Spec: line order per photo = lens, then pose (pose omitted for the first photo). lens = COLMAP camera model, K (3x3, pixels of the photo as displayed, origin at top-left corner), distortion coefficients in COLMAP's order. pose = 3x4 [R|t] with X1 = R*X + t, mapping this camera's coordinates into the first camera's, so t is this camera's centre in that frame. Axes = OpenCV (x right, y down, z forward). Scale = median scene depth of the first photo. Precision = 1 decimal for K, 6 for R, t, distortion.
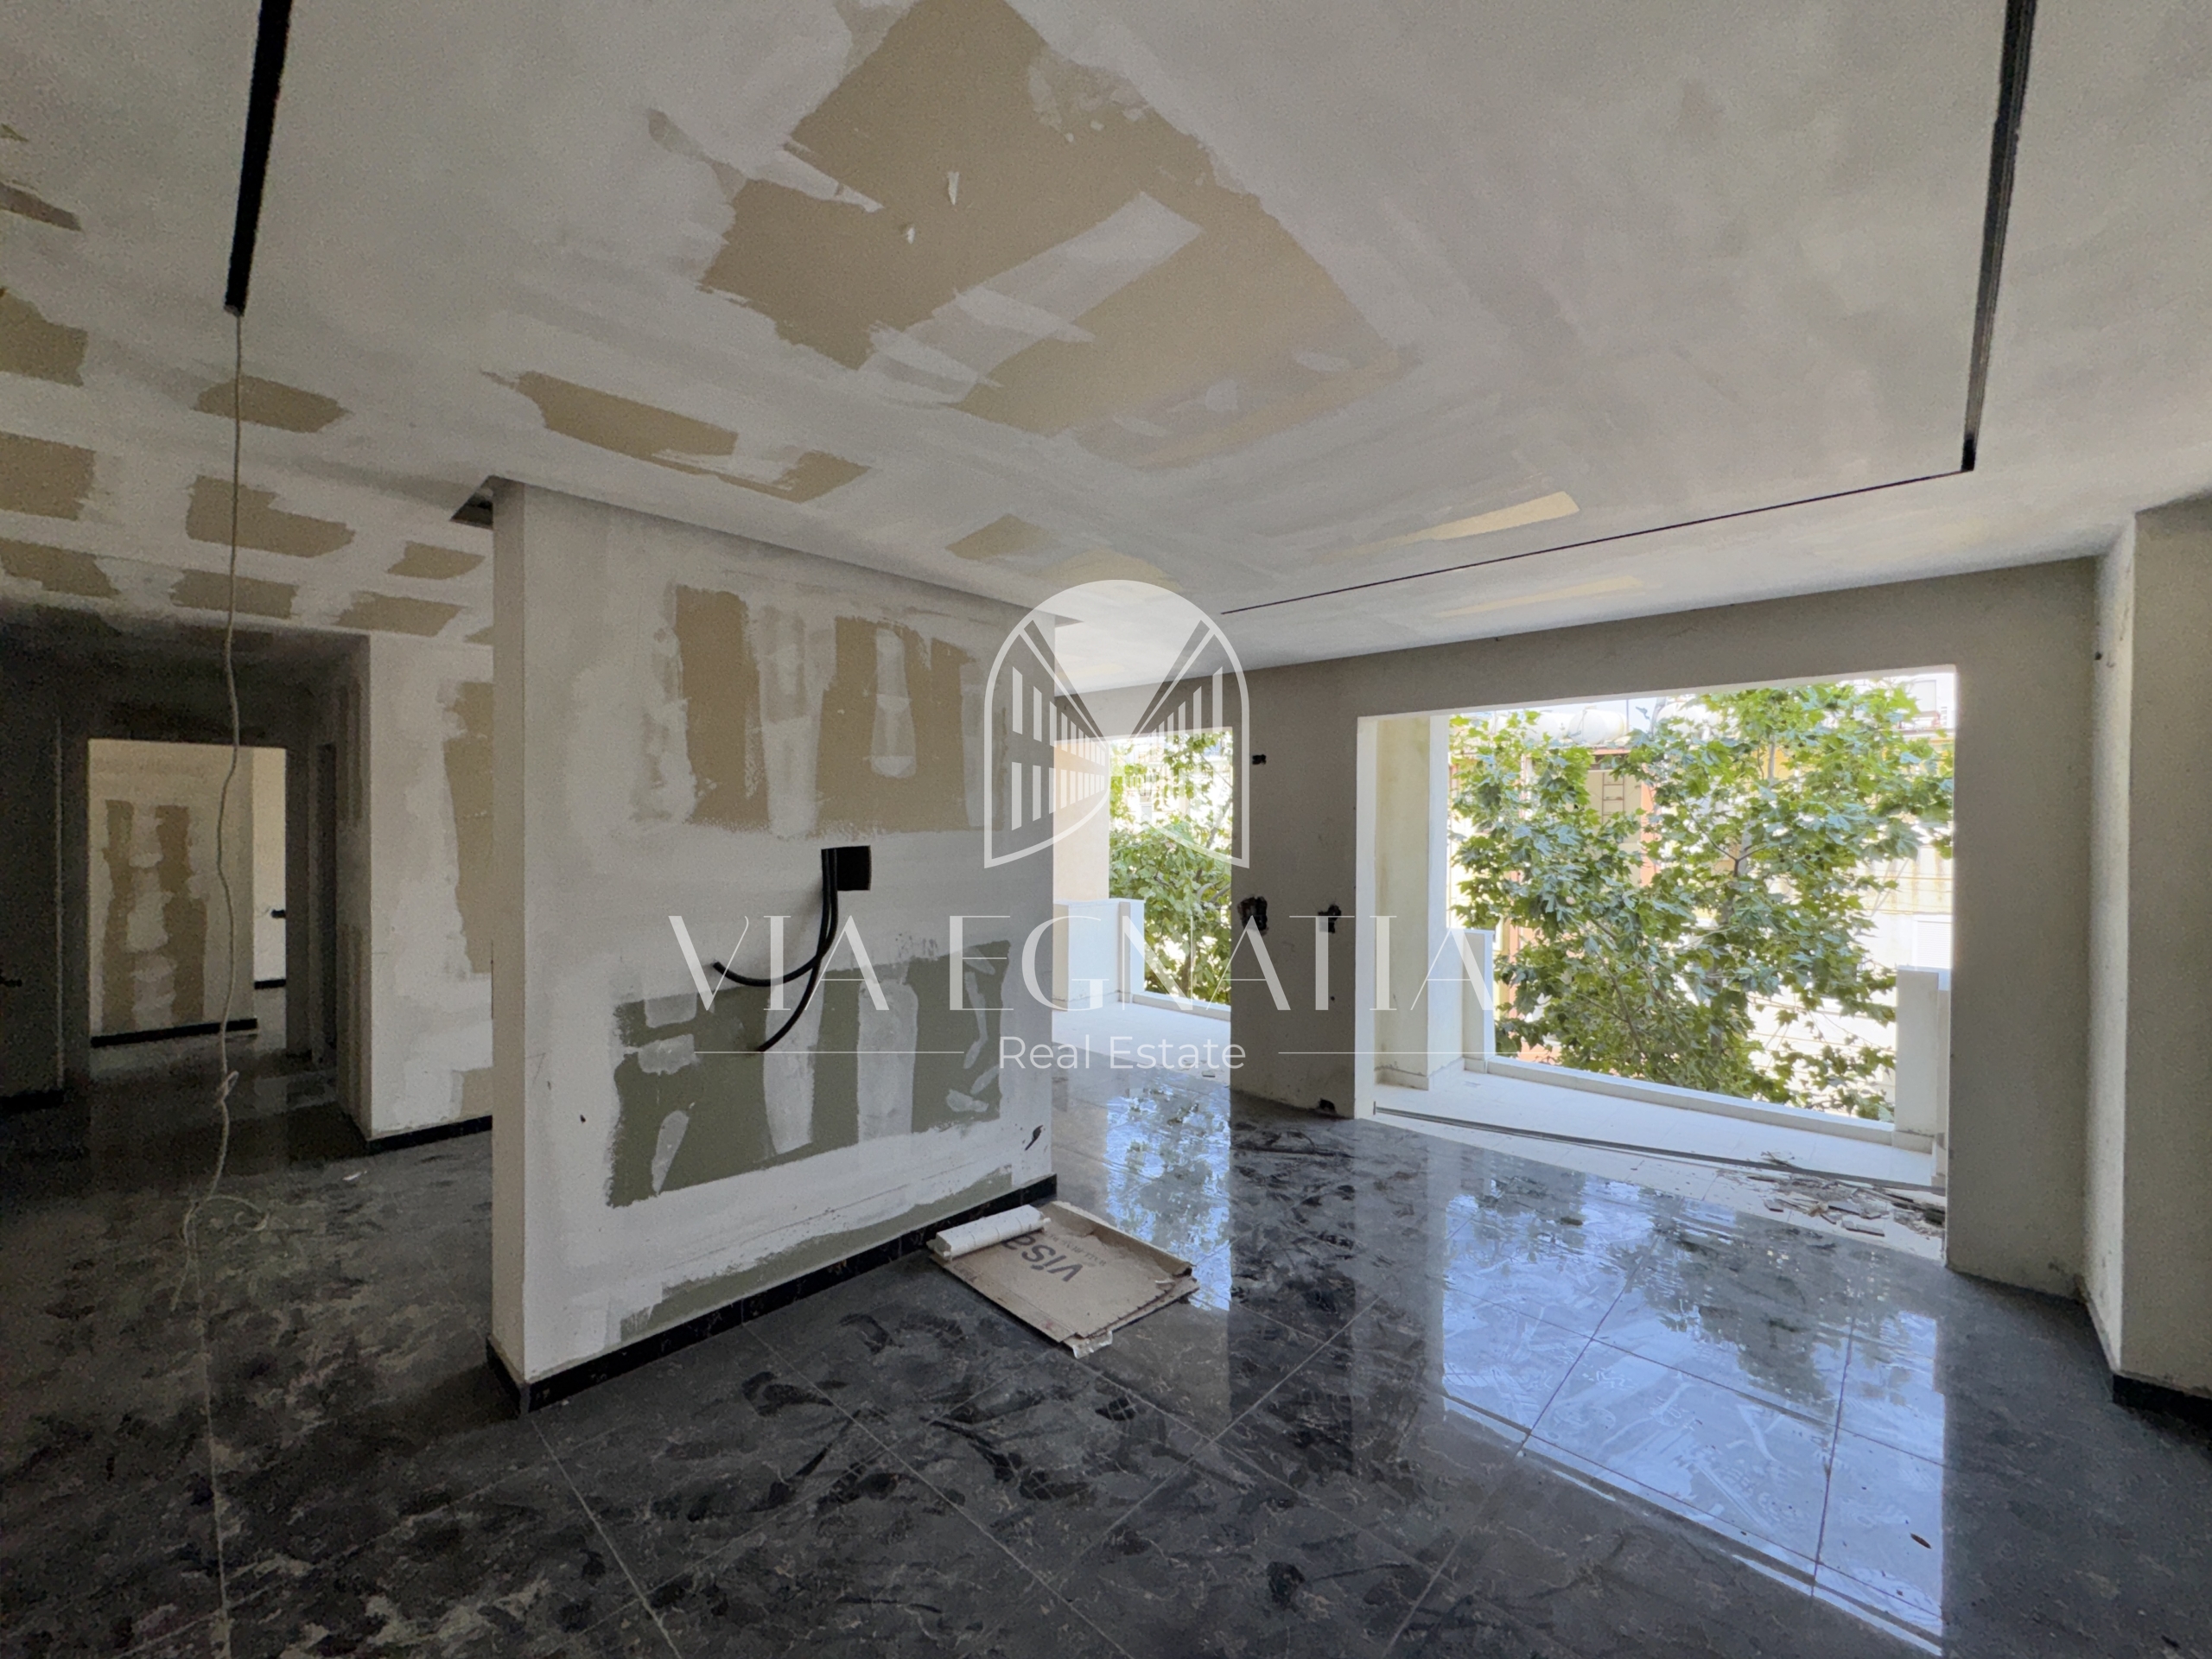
lens RADIAL K [[883.7, 0, 1104.3], [0, 883.7, 827.8], [0, 0, 1]] dist [-0.001608, 0.000034]
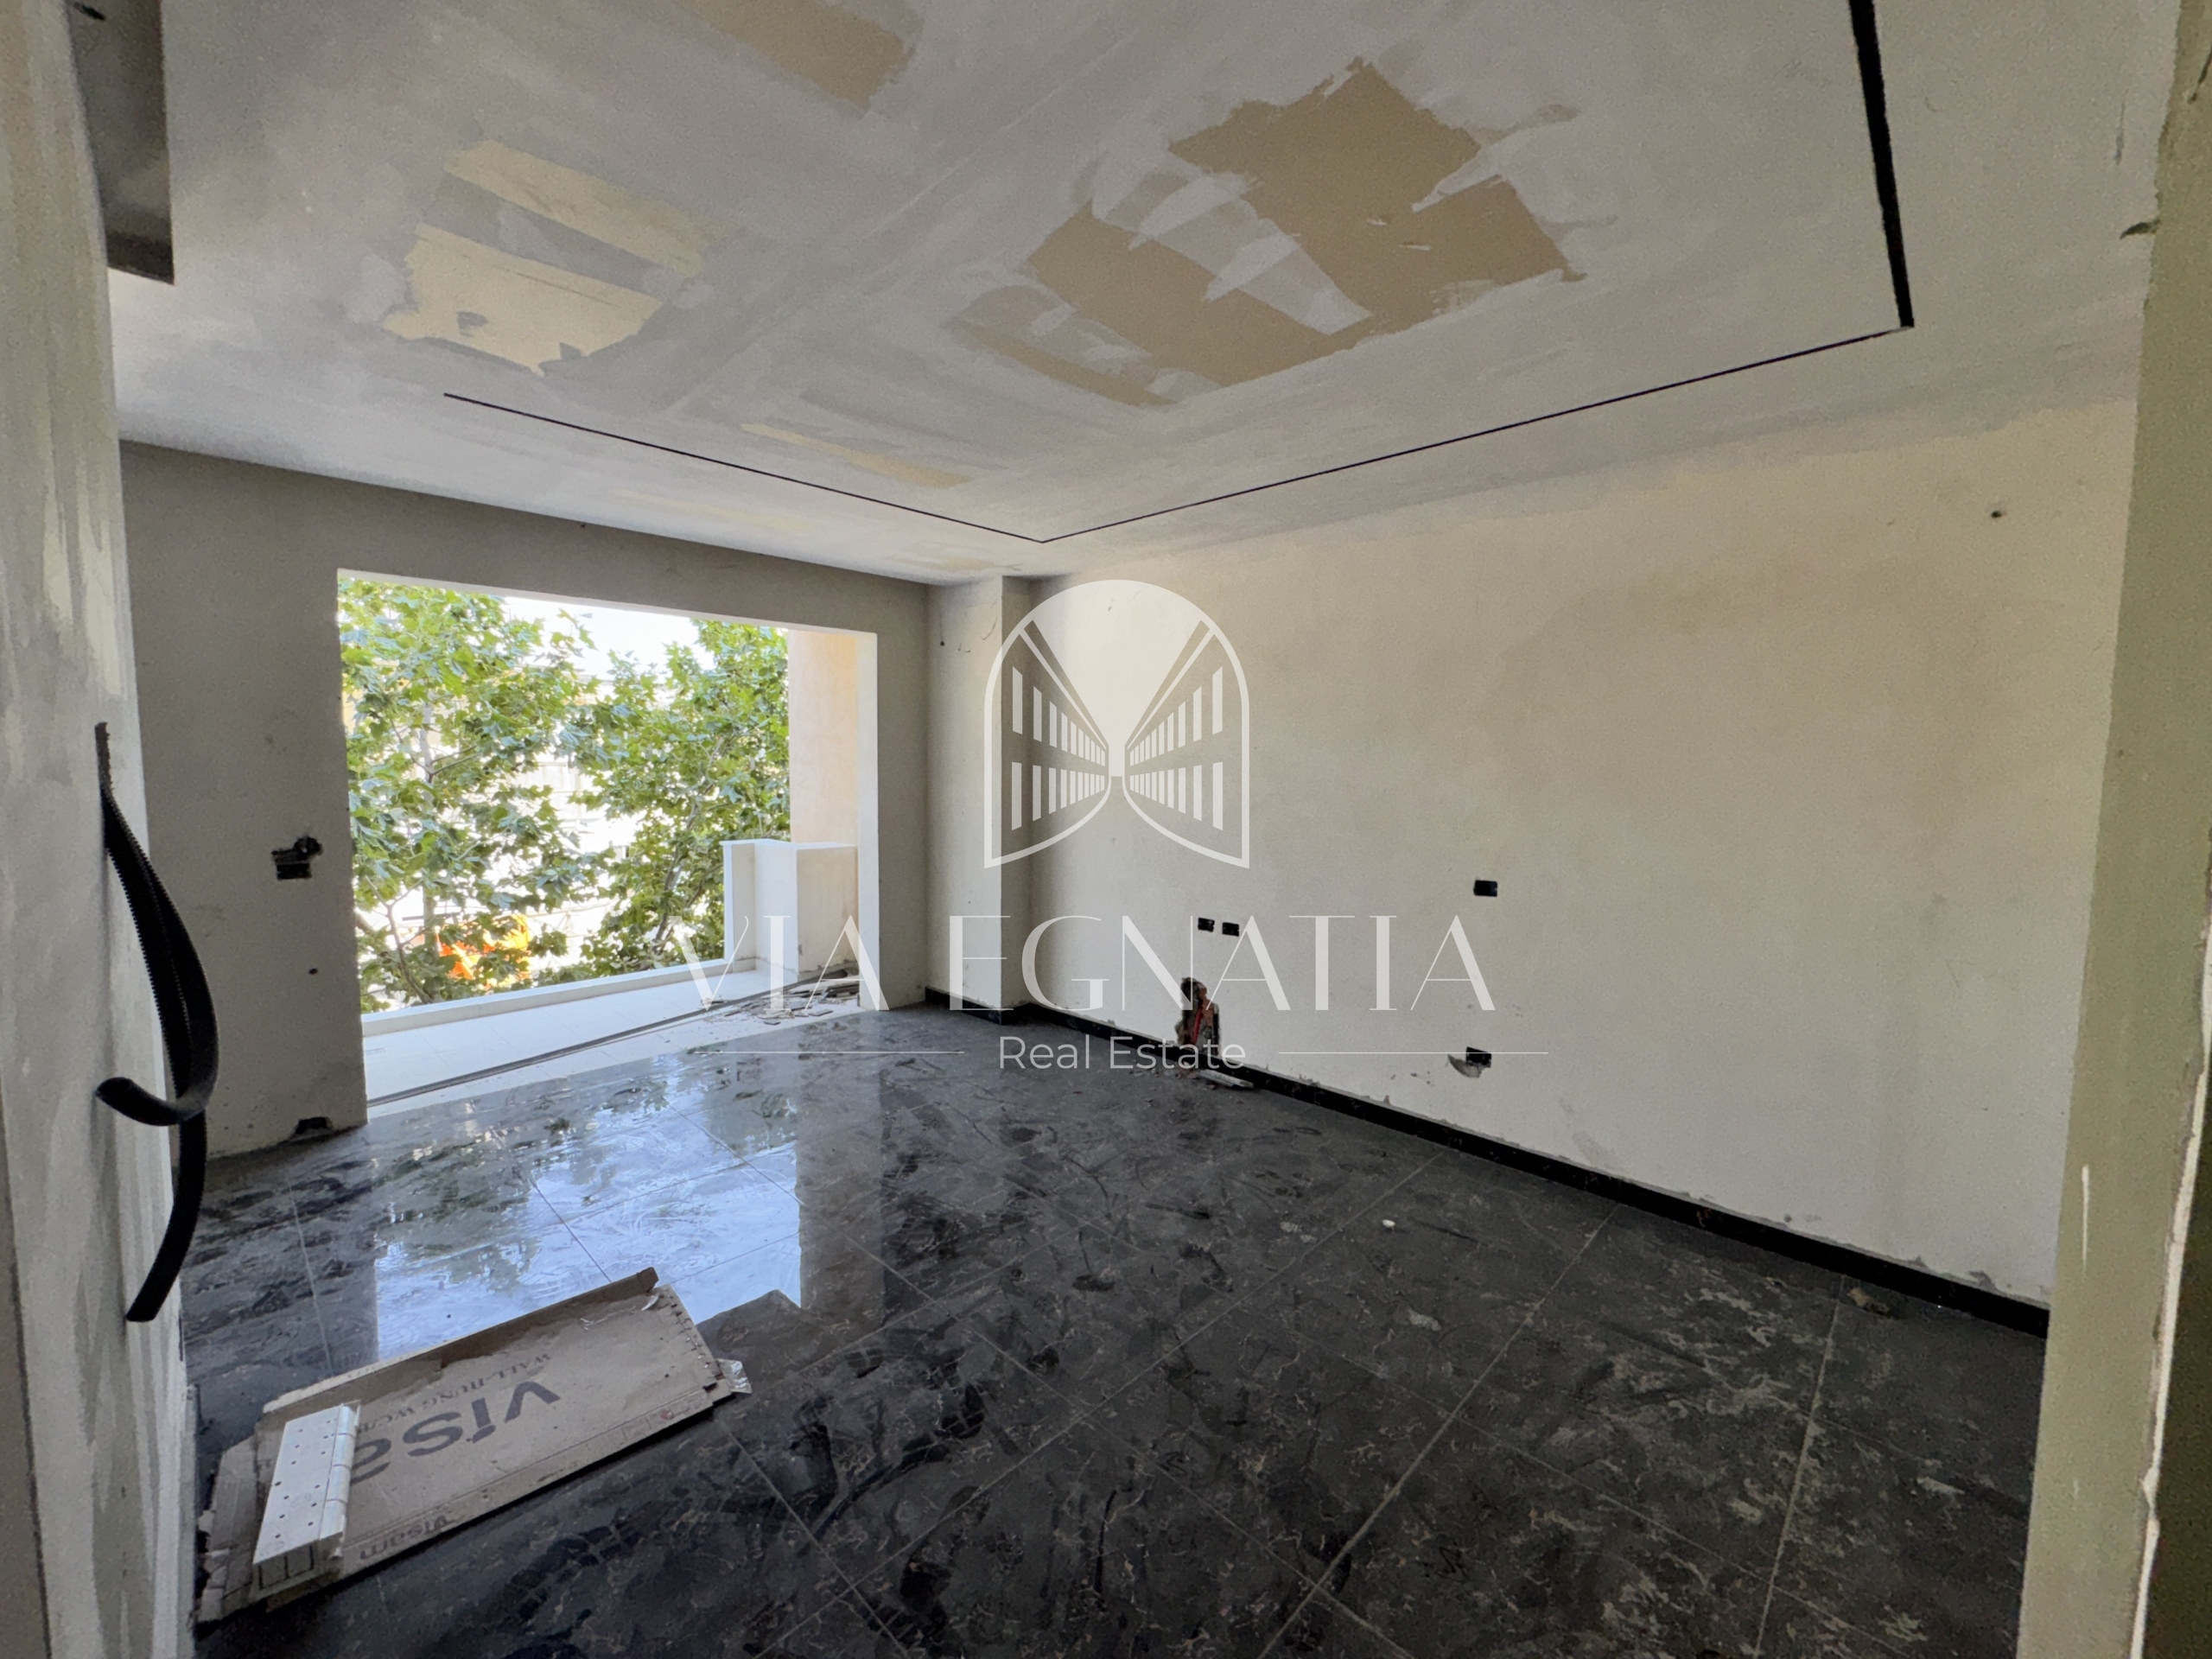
lens RADIAL K [[883.7, 0, 1104.6], [0, 883.7, 826.1], [0, 0, 1]] dist [-0.001608, 0.000034]
pose [[0.018117, -0.076034, 0.996941, -0.731821], [-0.006761, 0.997072, 0.076167, 0.038843], [-0.999813, -0.008121, 0.017550, 0.649325]]
